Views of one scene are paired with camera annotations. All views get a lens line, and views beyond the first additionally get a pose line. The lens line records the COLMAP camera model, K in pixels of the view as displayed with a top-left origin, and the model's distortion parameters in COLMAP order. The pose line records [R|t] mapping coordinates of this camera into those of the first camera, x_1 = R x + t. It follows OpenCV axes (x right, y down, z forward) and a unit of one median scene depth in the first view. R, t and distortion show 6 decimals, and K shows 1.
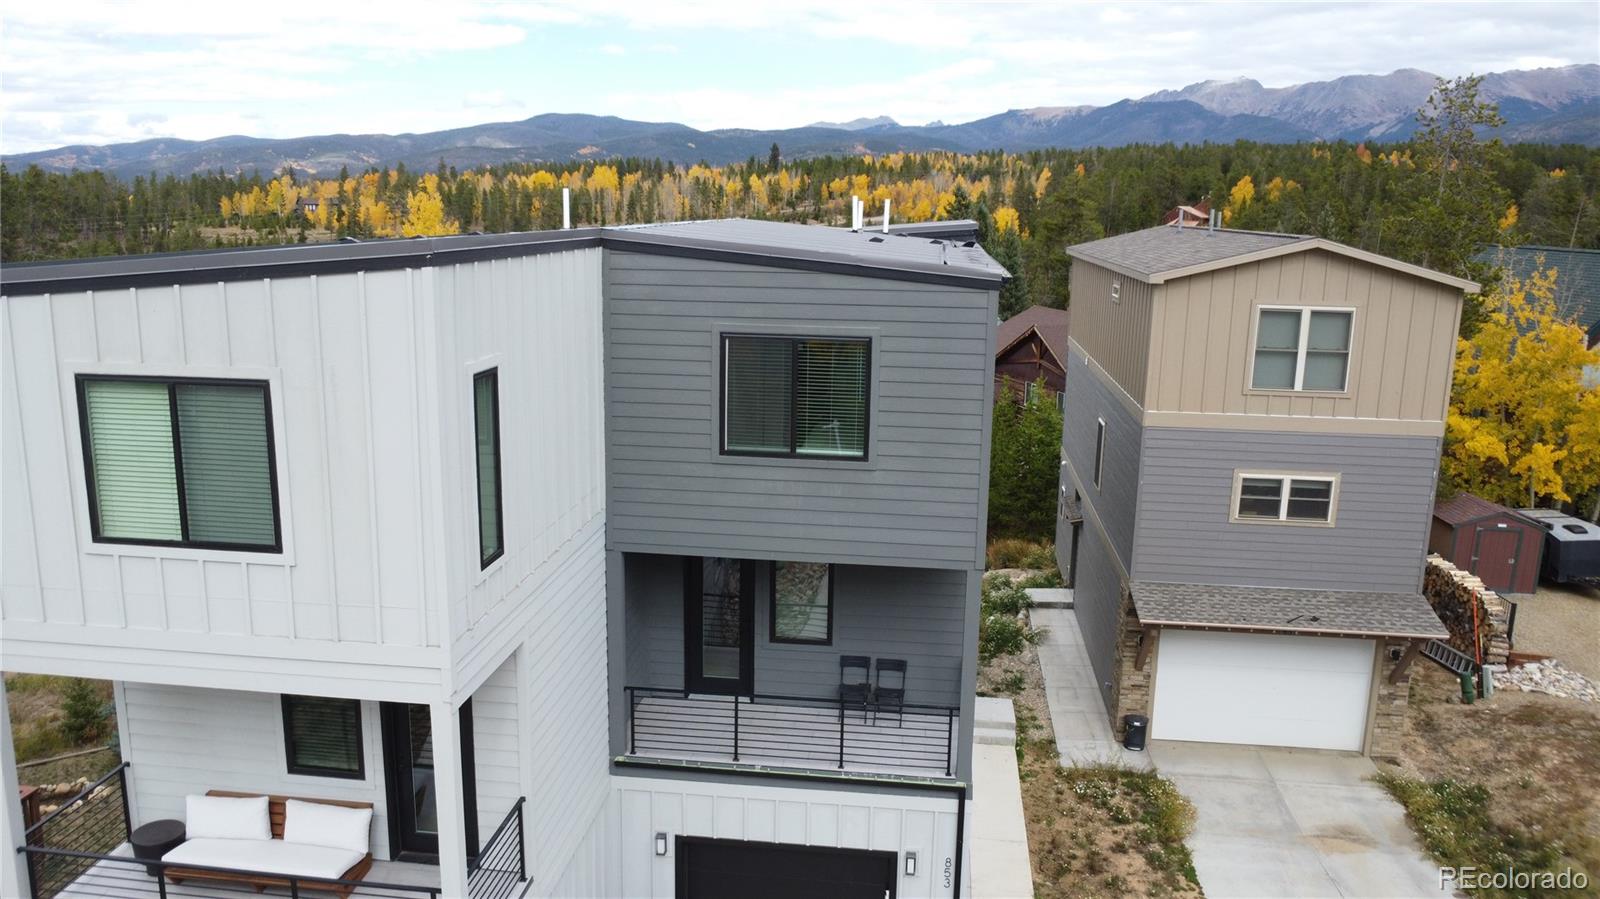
lens RADIAL K [[1175.0, 0, 800.0], [0, 1175.0, 449.5], [0, 0, 1]] dist [-0.029146, 0.002136]
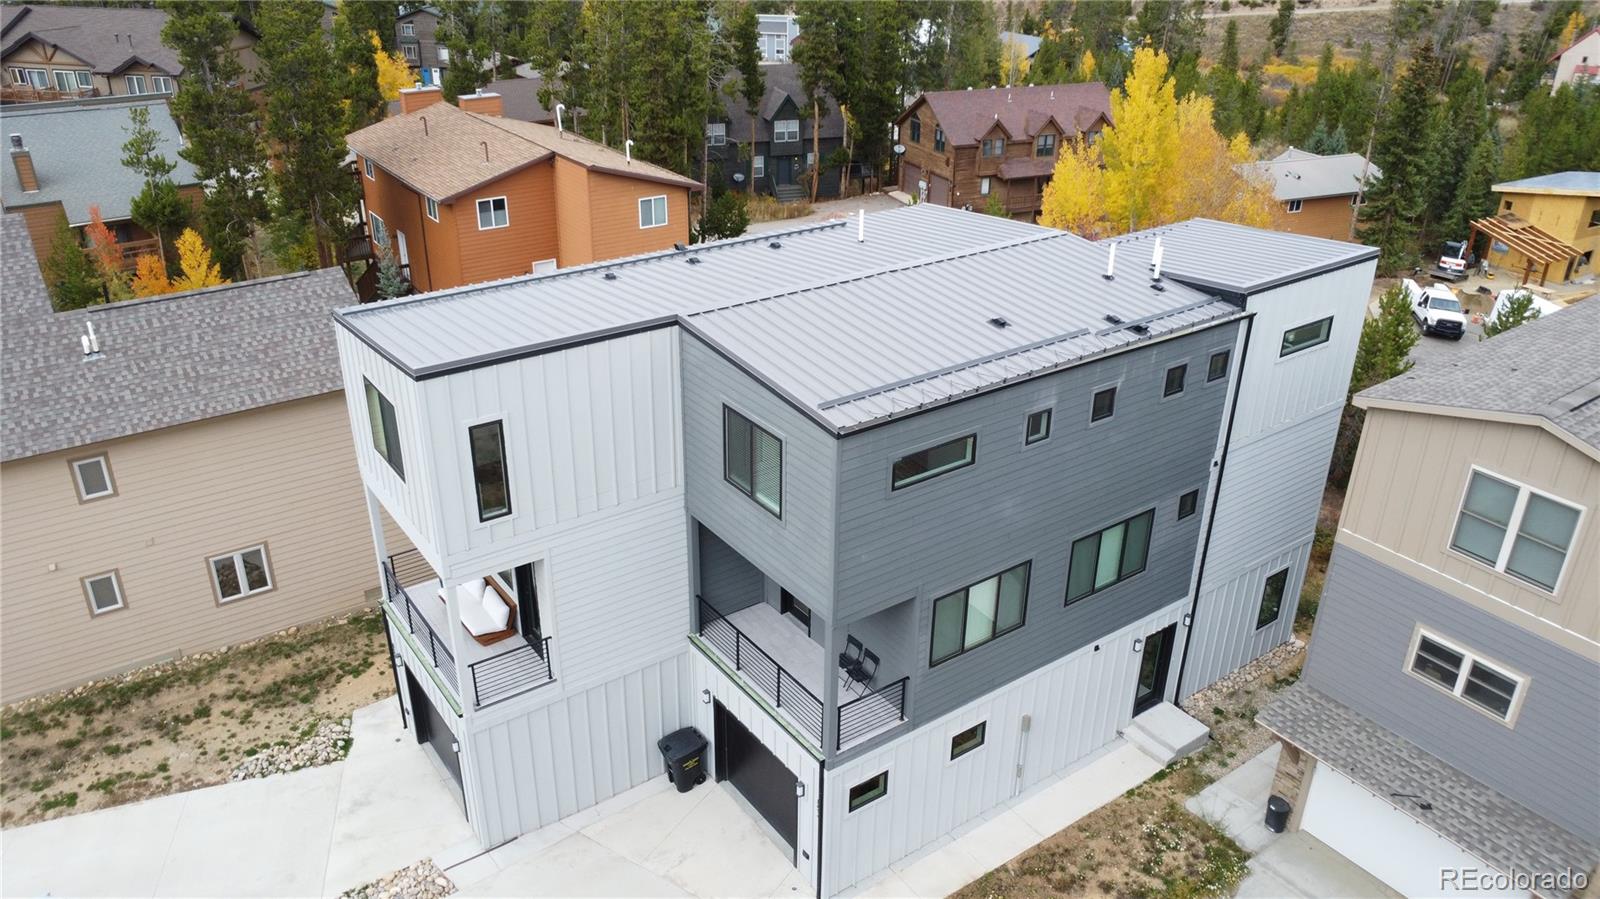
lens RADIAL K [[1175.0, 0, 800.0], [0, 1175.0, 449.5], [0, 0, 1]] dist [-0.029146, 0.002136]
pose [[0.672400, 0.316595, -0.669064, 0.634211], [-0.153408, 0.943890, 0.292468, -0.311570], [0.724116, -0.094016, 0.683240, 0.048740]]
